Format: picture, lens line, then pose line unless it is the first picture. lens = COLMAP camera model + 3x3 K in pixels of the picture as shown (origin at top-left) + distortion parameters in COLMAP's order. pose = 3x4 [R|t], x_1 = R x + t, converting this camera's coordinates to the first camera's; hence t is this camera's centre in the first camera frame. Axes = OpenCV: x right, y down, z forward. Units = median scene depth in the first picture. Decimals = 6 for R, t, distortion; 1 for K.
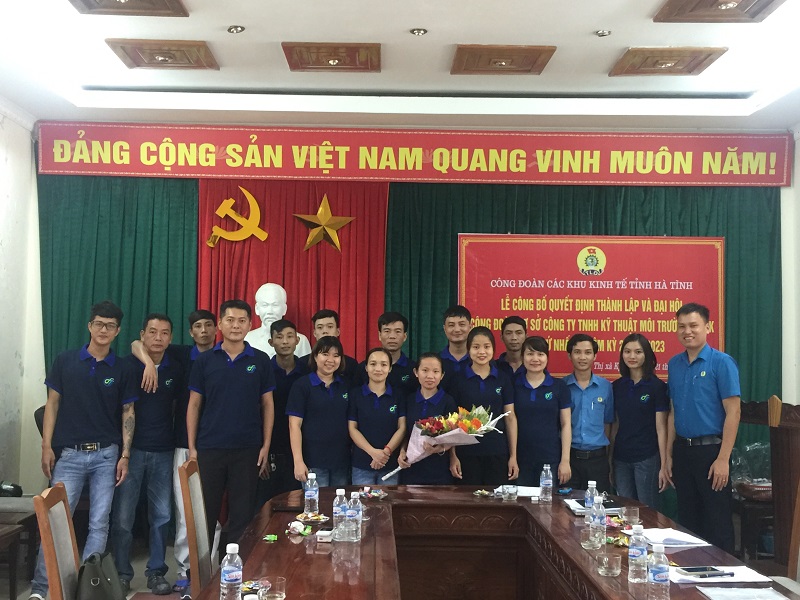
lens RADIAL K [[948.8, 0, 395.1], [0, 948.8, 298.5], [0, 0, 1]] dist [0.051519, 0.000000]
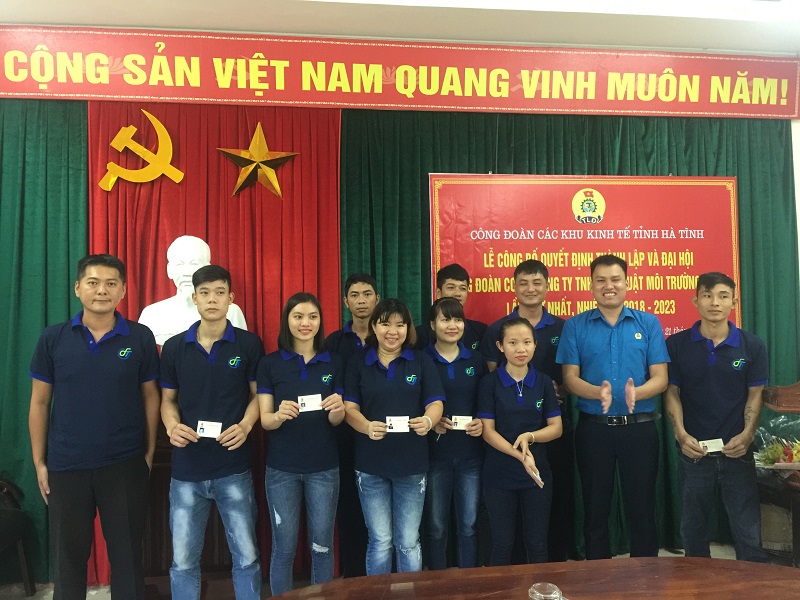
lens RADIAL K [[670.5, 0, 396.5], [0, 670.5, 293.9], [0, 0, 1]] dist [0.063326, -0.128840]
pose [[0.992102, -0.024853, 0.122946, -0.033381], [0.021401, 0.999341, 0.029316, 0.016233], [-0.123593, -0.026453, 0.991980, 0.437810]]
